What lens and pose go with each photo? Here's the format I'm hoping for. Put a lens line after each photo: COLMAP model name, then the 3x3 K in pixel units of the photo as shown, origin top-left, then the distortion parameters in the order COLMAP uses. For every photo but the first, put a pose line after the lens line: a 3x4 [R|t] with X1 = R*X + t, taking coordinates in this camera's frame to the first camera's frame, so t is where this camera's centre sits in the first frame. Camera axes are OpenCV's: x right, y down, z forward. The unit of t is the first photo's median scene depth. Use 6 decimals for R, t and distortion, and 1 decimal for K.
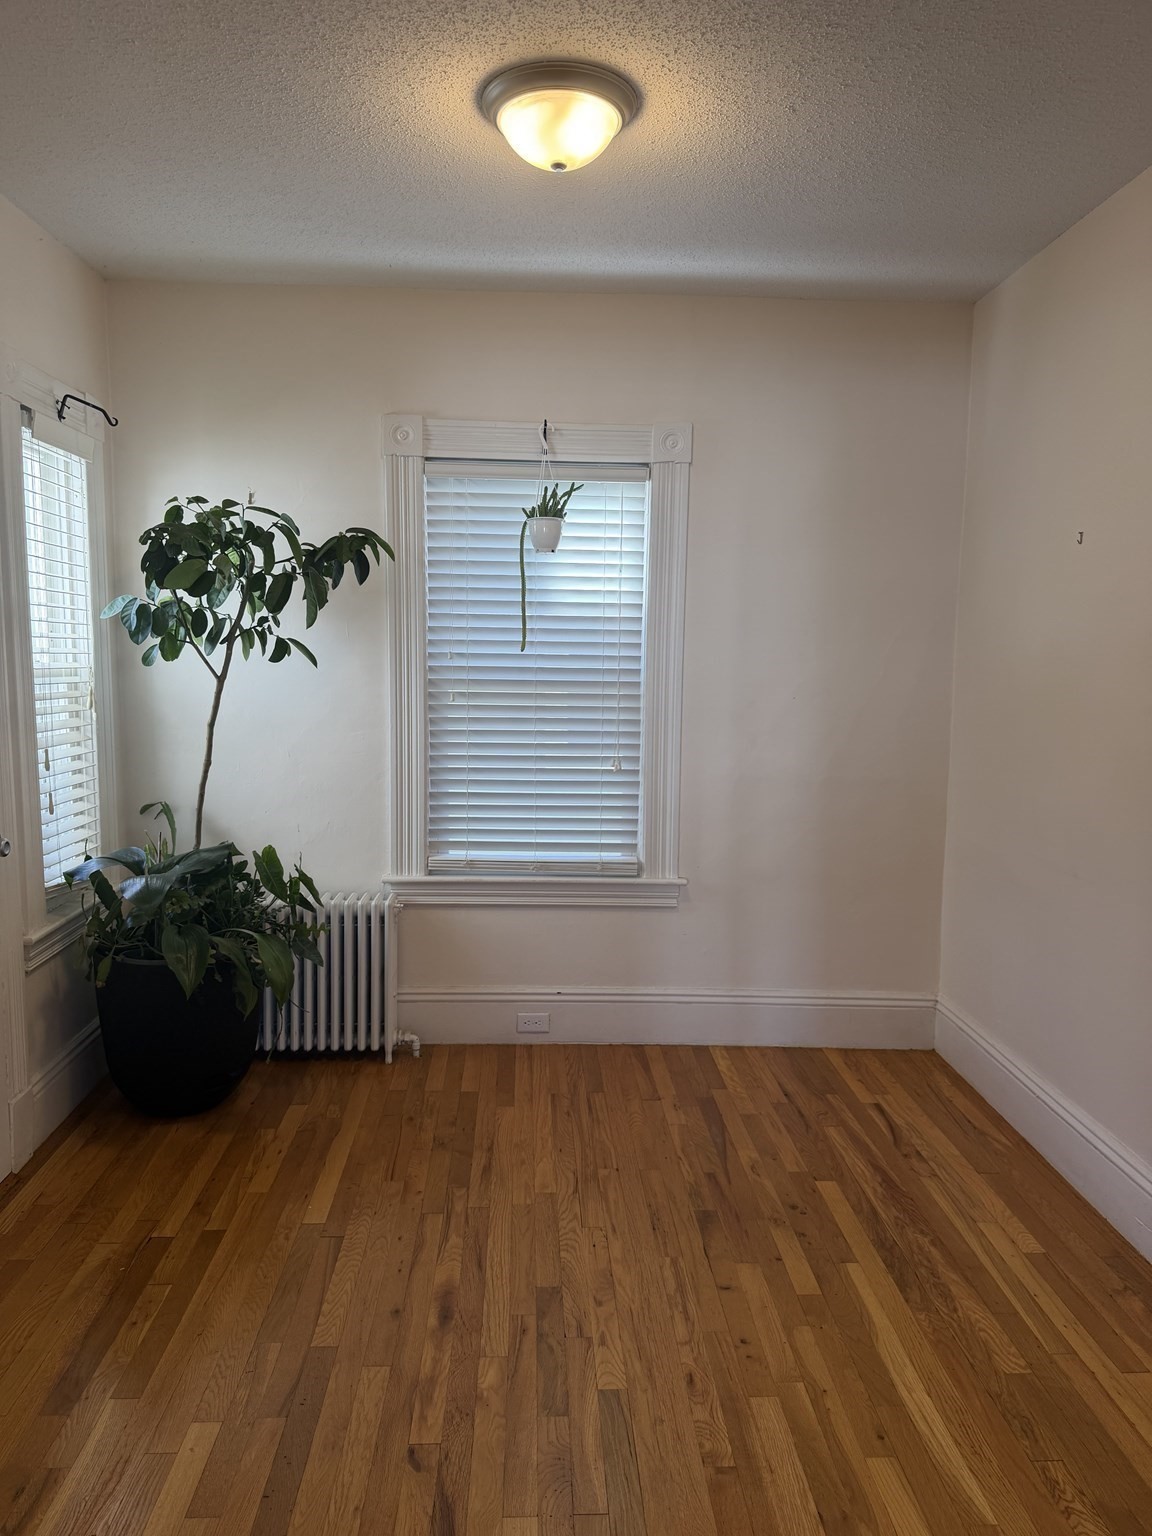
lens RADIAL K [[1108.8, 0, 563.7], [0, 1108.8, 770.8], [0, 0, 1]] dist [0.069326, -0.042967]
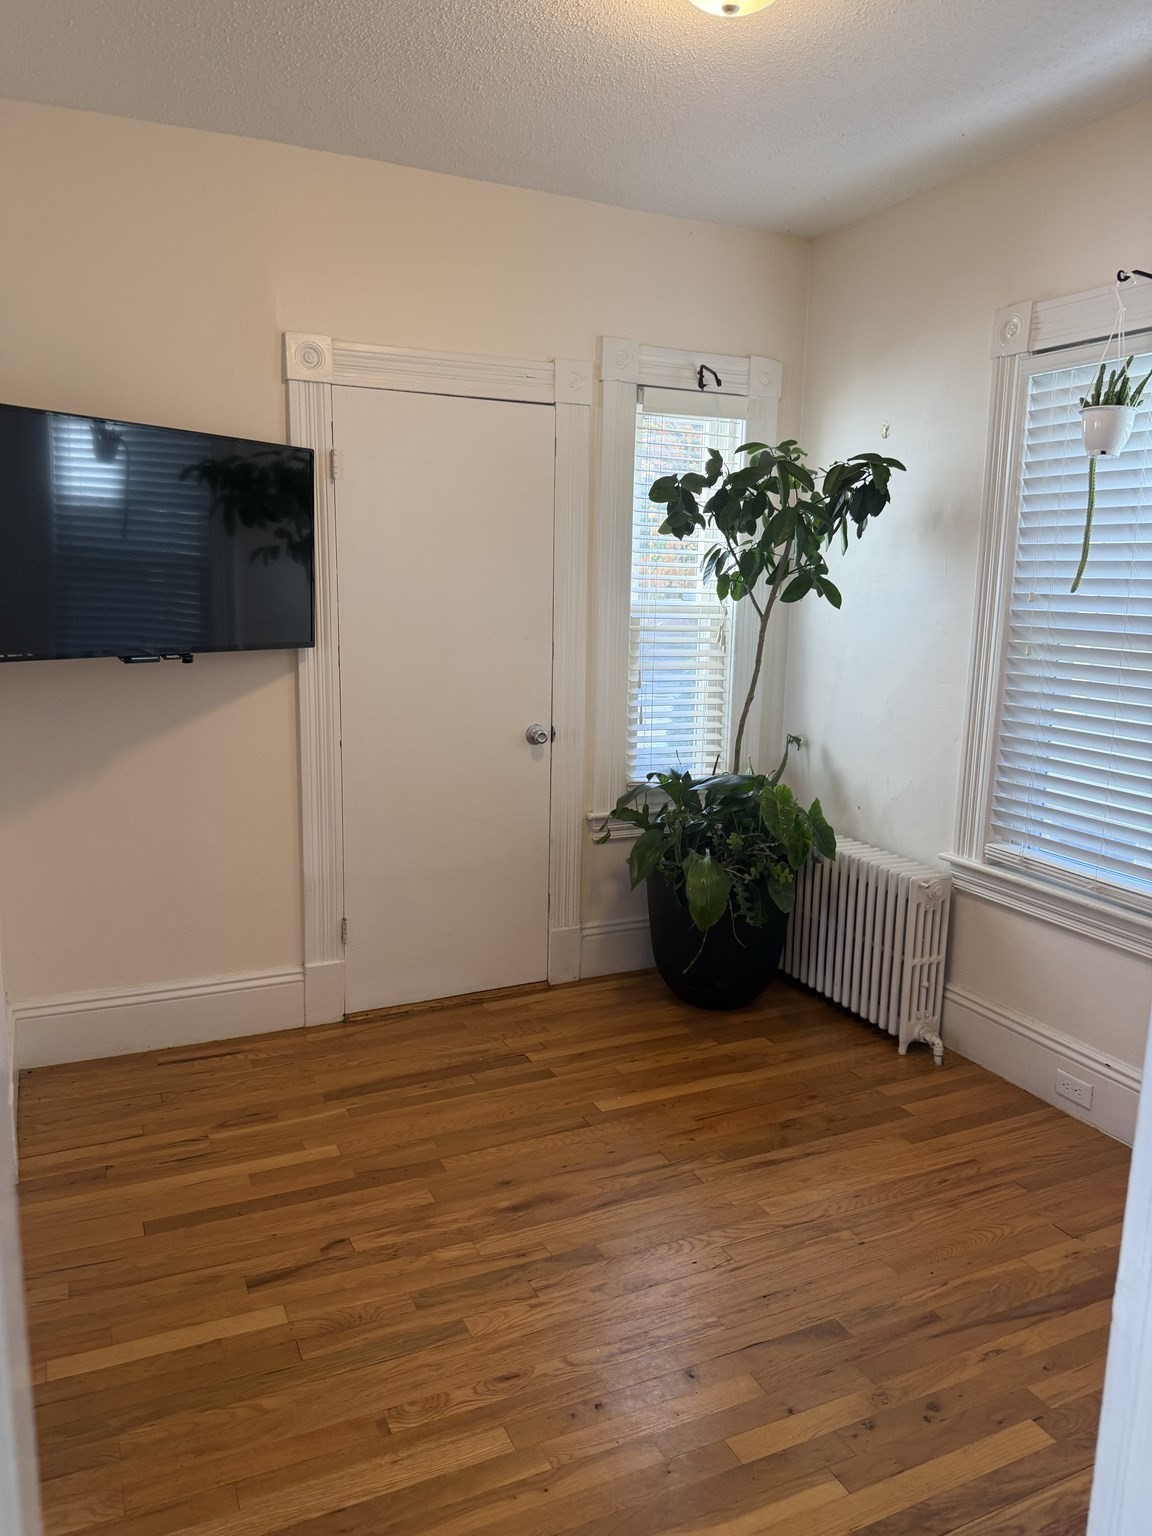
lens RADIAL K [[1108.8, 0, 568.0], [0, 1108.8, 762.3], [0, 0, 1]] dist [0.069326, -0.042967]
pose [[0.387317, 0.147845, -0.910015, 0.601163], [-0.124259, 0.986423, 0.107372, -0.037339], [0.913535, 0.071491, 0.400429, 0.434688]]
